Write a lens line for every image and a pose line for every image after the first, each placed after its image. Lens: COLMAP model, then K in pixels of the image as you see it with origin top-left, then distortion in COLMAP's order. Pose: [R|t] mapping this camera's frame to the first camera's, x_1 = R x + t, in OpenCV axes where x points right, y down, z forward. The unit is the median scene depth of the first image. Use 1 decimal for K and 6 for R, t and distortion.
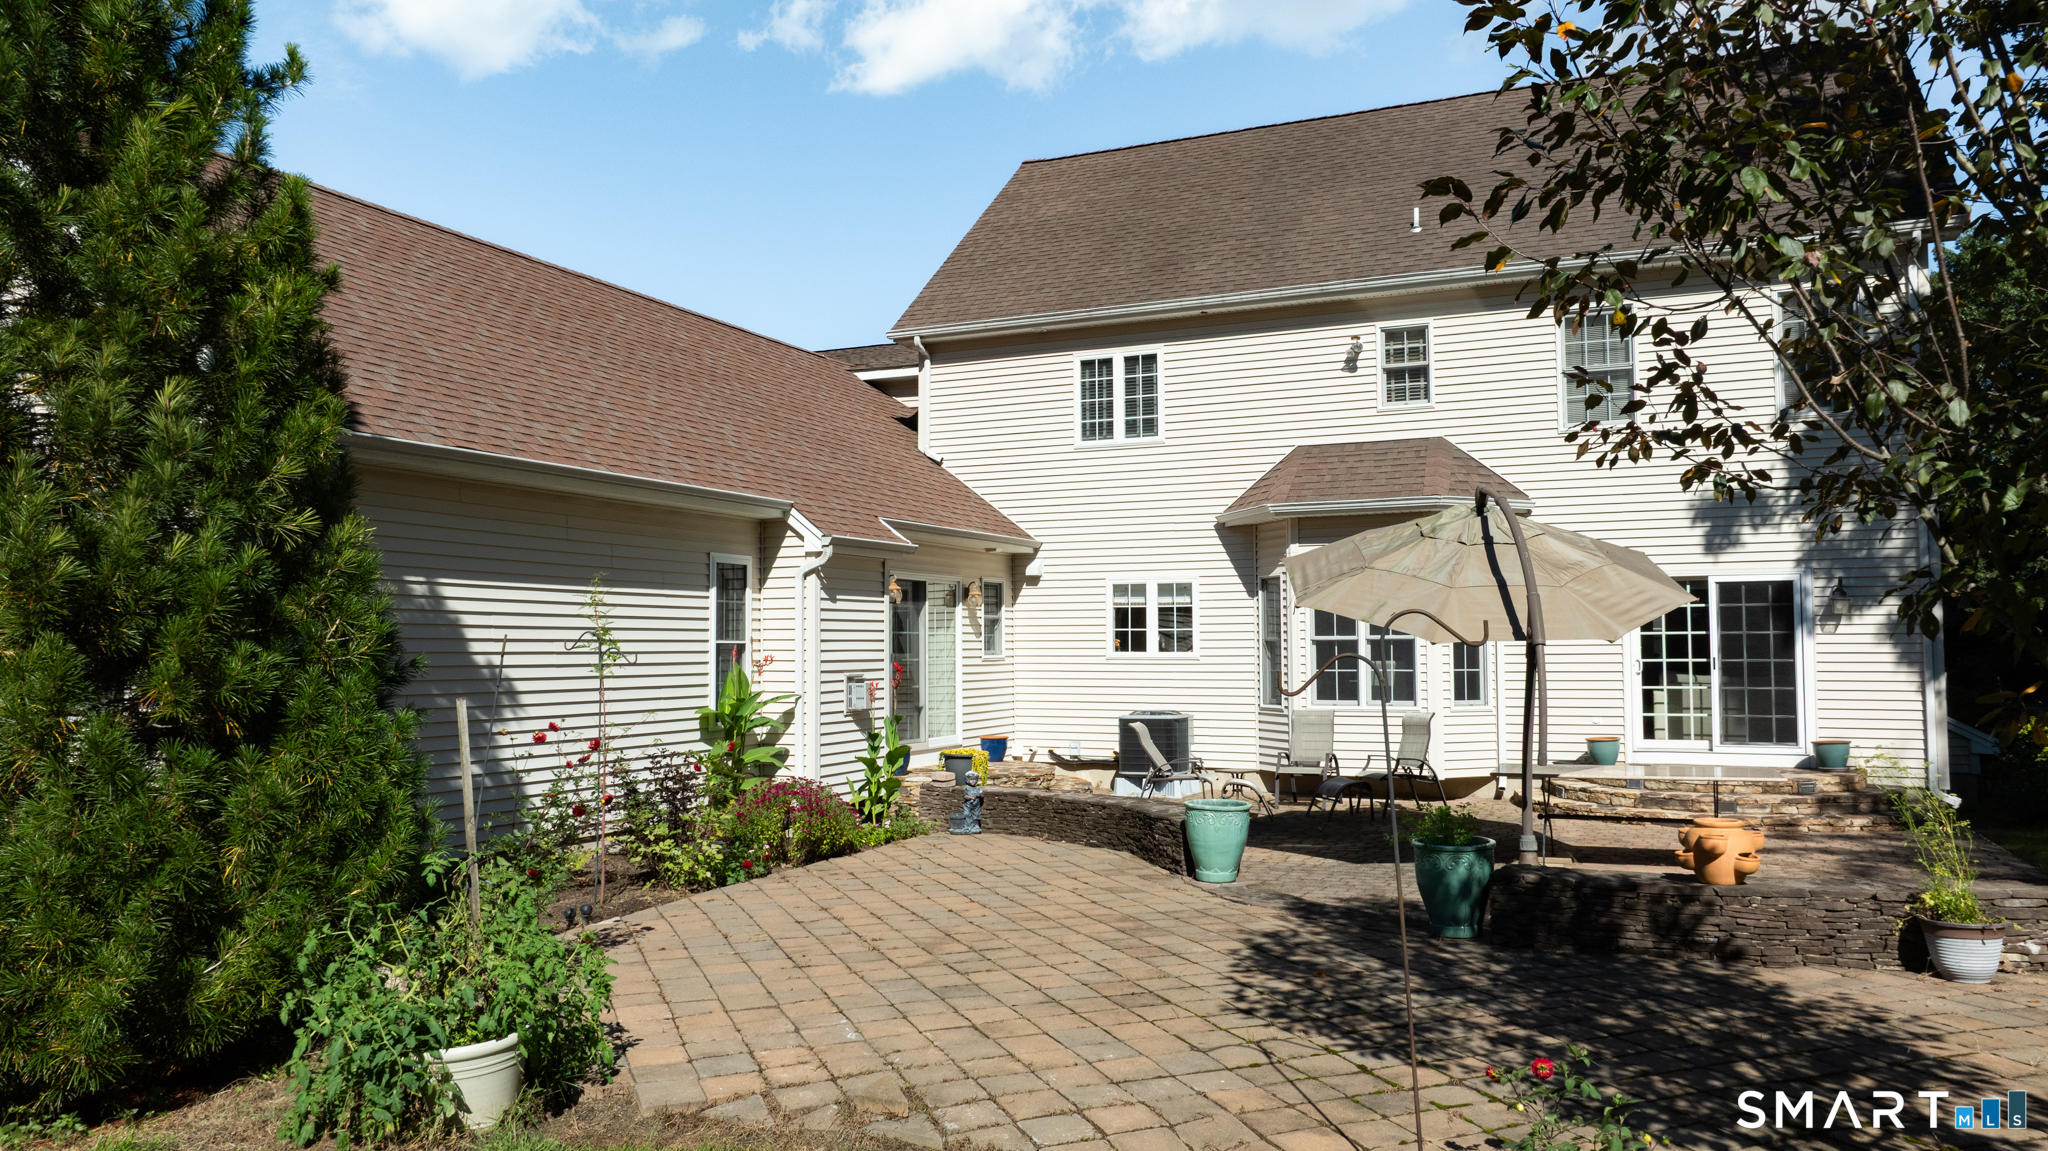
lens RADIAL K [[1434.9, 0, 1024.0], [0, 1434.9, 575.5], [0, 0, 1]] dist [-0.001579, -0.001068]
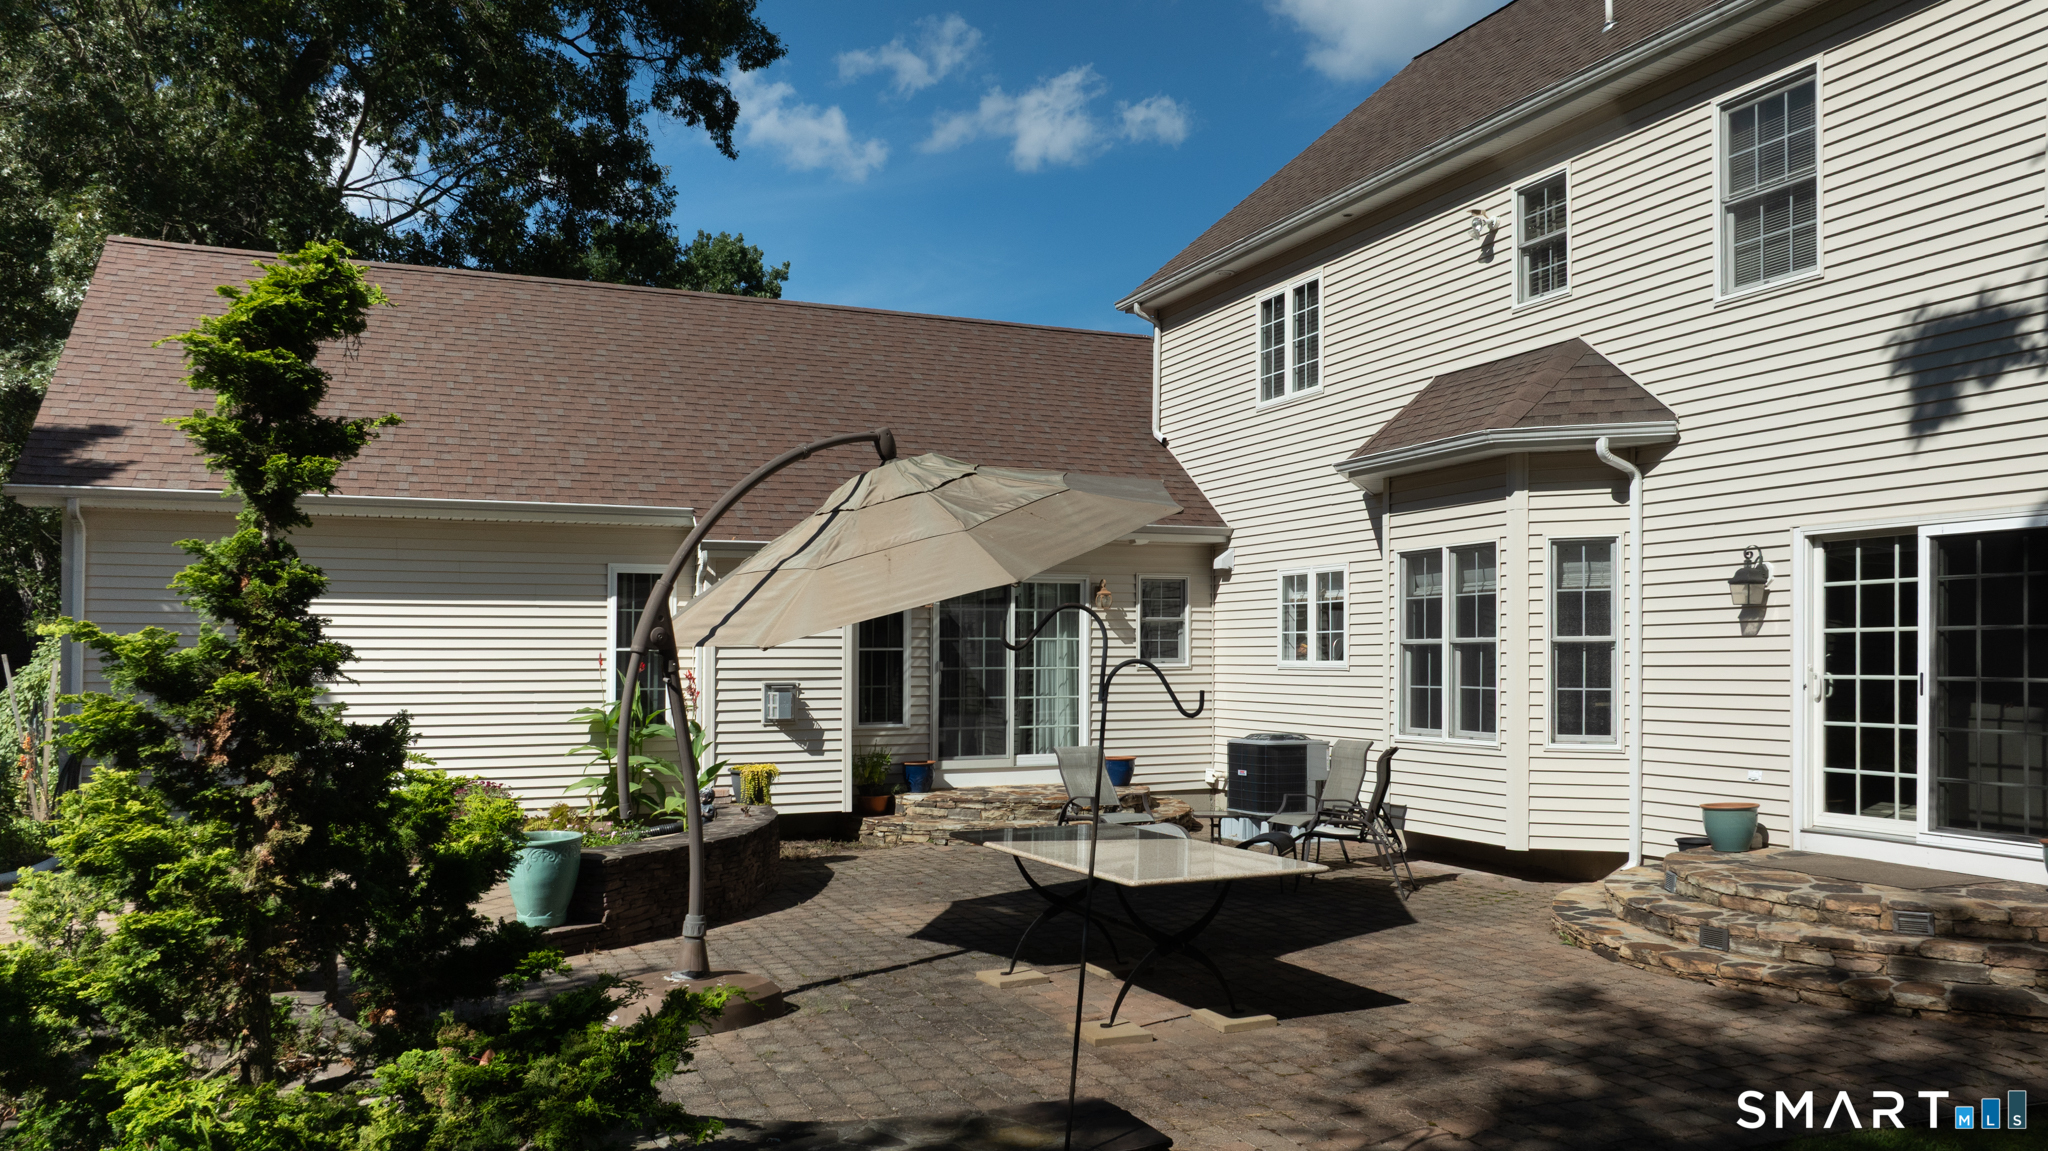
lens RADIAL K [[1458.0, 0, 1024.2], [0, 1458.0, 638.4], [0, 0, 1]] dist [-0.009297, -0.002347]
pose [[0.743623, -0.006846, -0.668564, 0.503982], [0.033451, 0.999076, 0.026976, 0.014154], [0.667762, -0.042424, 0.743165, 0.296452]]
